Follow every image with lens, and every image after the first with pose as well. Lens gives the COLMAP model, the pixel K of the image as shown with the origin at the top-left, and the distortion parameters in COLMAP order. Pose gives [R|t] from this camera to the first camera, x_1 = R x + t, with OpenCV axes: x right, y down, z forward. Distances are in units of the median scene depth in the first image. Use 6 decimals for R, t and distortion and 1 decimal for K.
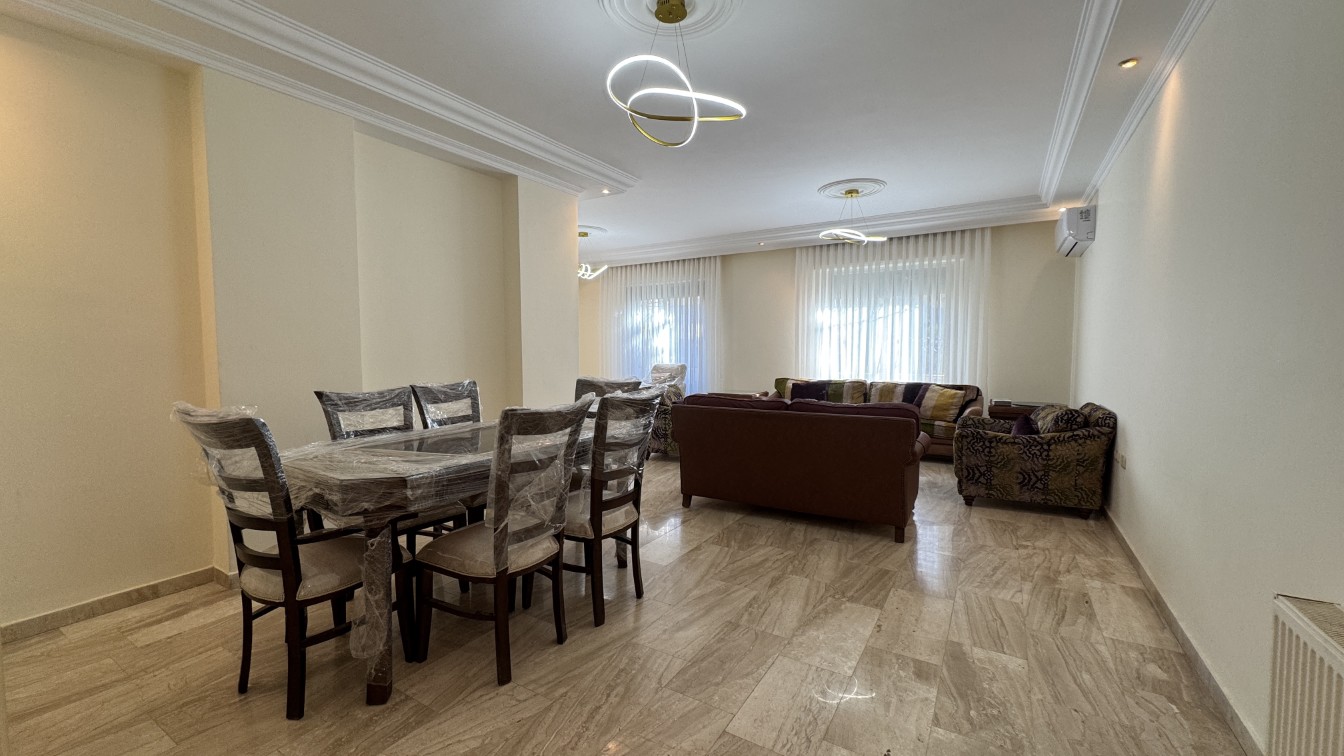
lens RADIAL K [[531.4, 0, 674.9], [0, 531.4, 379.3], [0, 0, 1]] dist [0.000825, 0.000255]
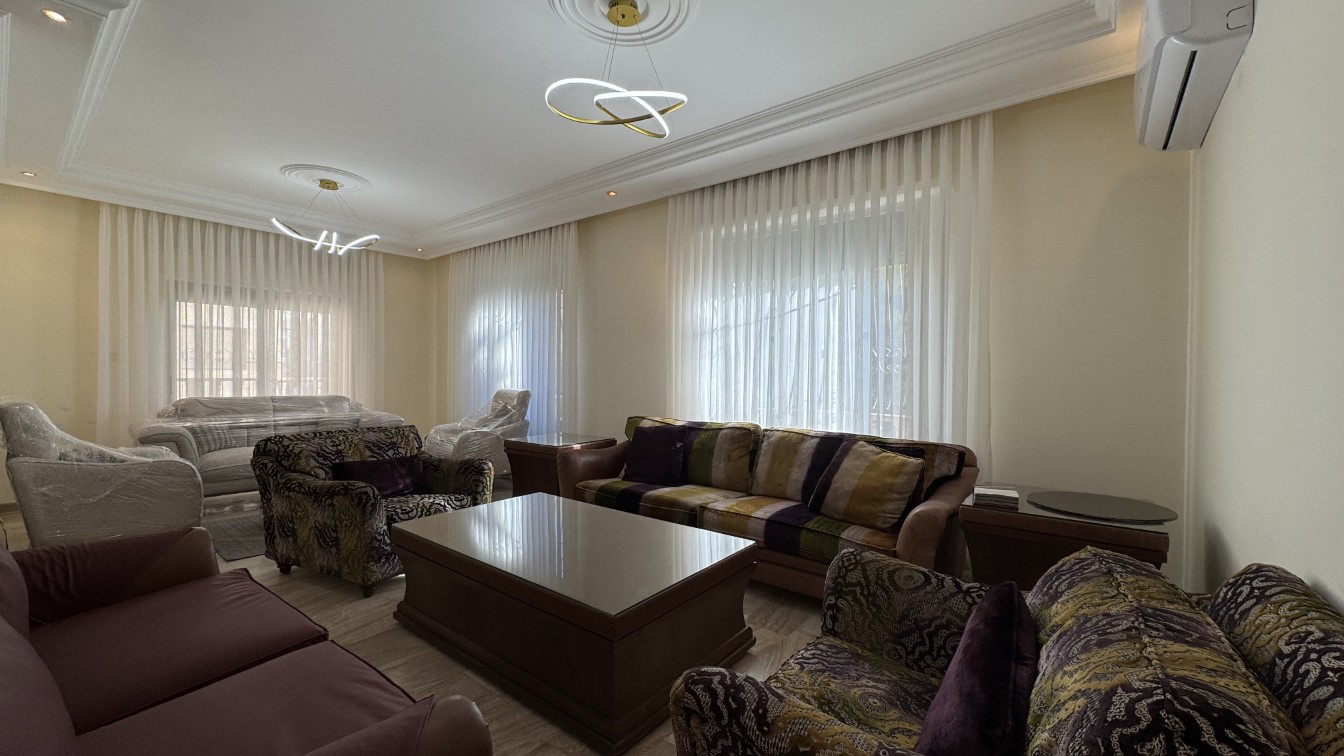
lens RADIAL K [[531.4, 0, 674.9], [0, 531.4, 379.3], [0, 0, 1]] dist [0.000825, 0.000255]
pose [[0.991296, 0.011716, -0.131130, 0.376576], [-0.017539, 0.998906, -0.043345, -0.021132], [0.130479, 0.045267, 0.990417, 0.499412]]
